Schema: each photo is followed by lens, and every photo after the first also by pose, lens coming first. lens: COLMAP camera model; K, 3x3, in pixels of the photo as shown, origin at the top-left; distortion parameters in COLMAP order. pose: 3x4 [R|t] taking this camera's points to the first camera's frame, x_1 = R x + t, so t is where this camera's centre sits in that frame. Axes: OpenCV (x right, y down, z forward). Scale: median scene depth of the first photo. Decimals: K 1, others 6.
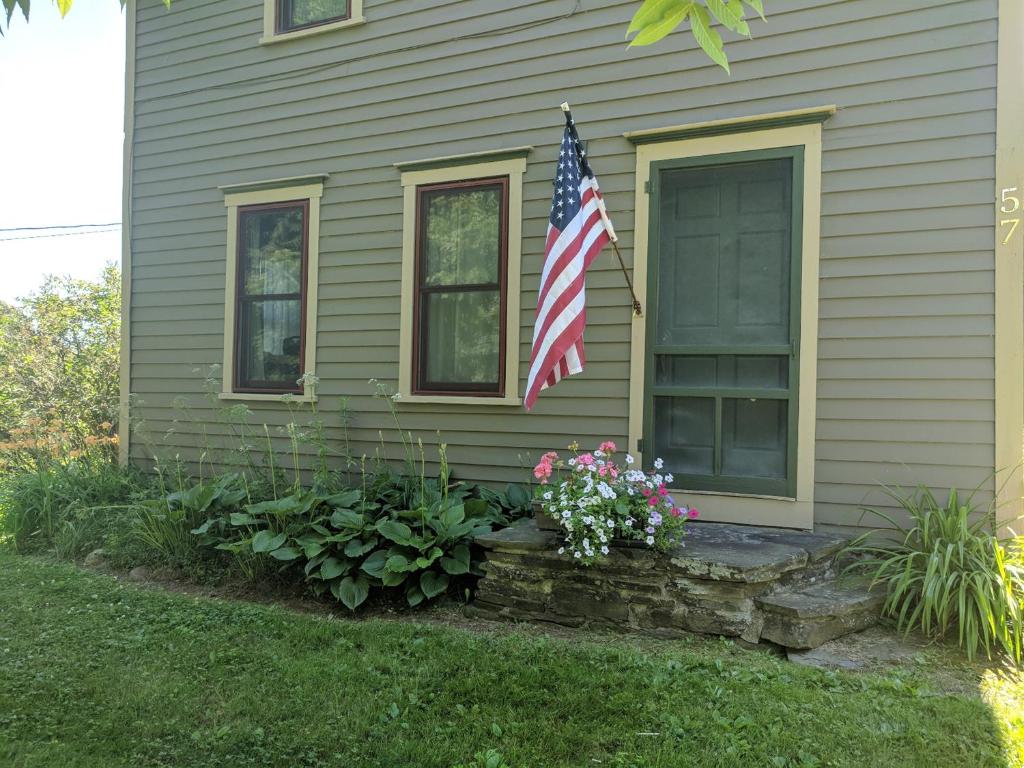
lens RADIAL K [[784.7, 0, 512.0], [0, 784.7, 384.0], [0, 0, 1]] dist [-0.001838, 0.006143]
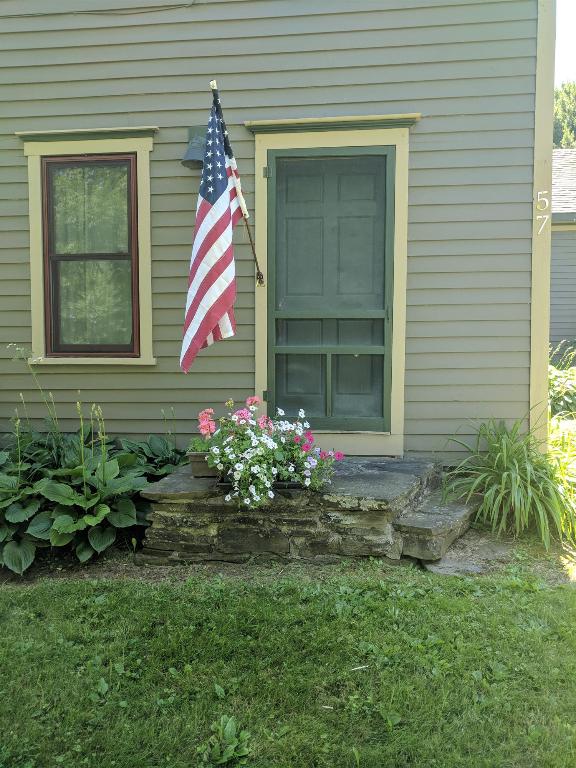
lens RADIAL K [[585.3, 0, 286.0], [0, 585.3, 388.3], [0, 0, 1]] dist [0.002554, 0.006232]
pose [[0.944116, -0.044538, 0.326590, -0.109904], [0.016758, 0.996034, 0.087386, -0.011453], [-0.329187, -0.077029, 0.941118, 0.182618]]
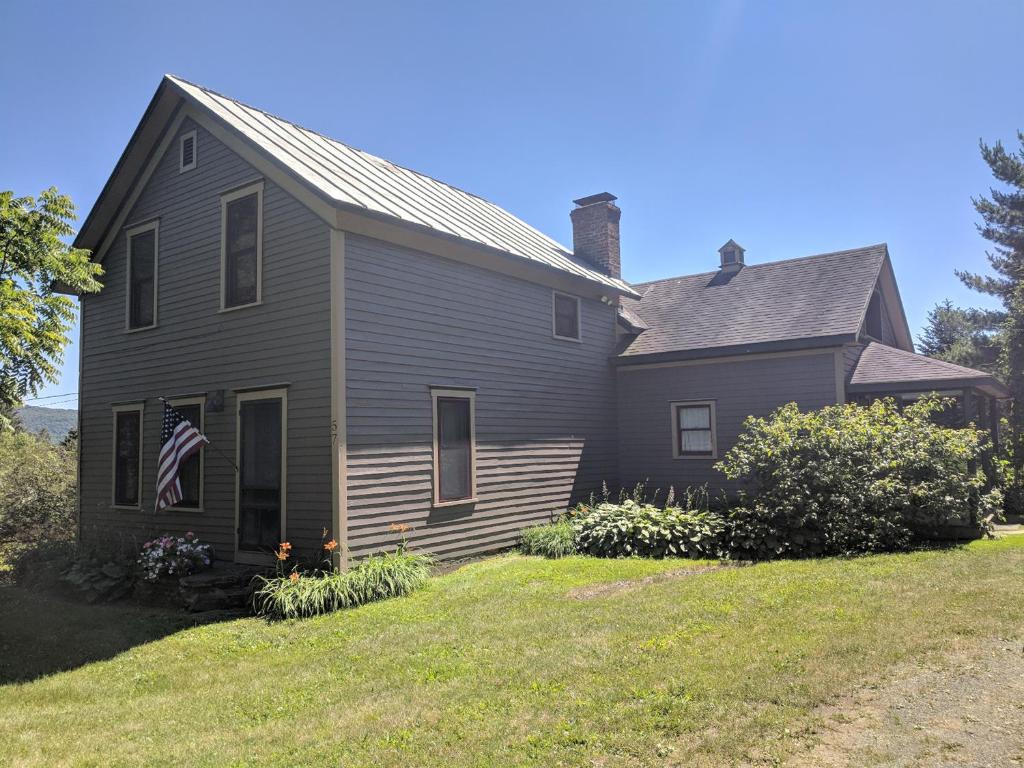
lens RADIAL K [[759.4, 0, 512.0], [0, 759.4, 384.0], [0, 0, 1]] dist [0.002594, 0.001185]
pose [[0.981730, -0.061048, -0.180219, 1.542405], [0.048688, 0.996199, -0.072234, -0.161666], [0.183944, 0.062140, 0.980971, -1.139595]]
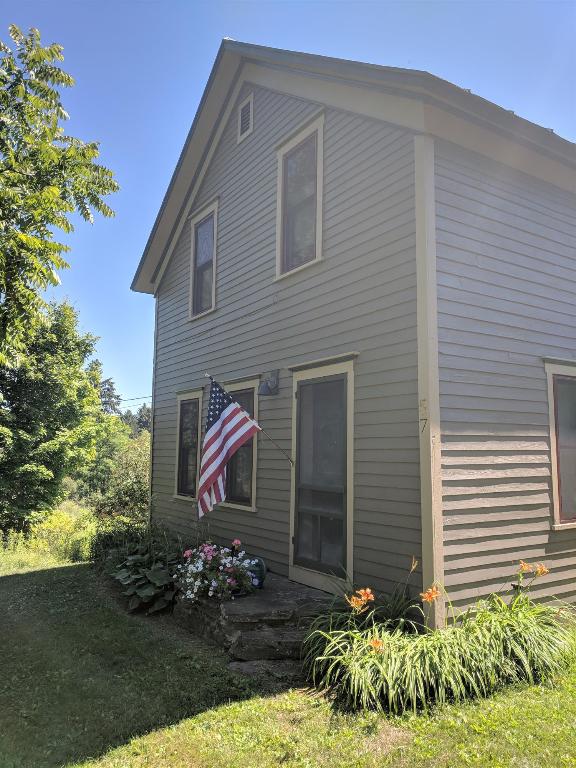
lens RADIAL K [[569.5, 0, 288.0], [0, 569.5, 384.0], [0, 0, 1]] dist [0.002594, 0.001185]
pose [[0.854712, -0.073876, -0.513819, 0.982696], [0.015553, 0.993021, -0.116905, -0.140681], [0.518870, 0.091929, 0.849896, -0.170509]]
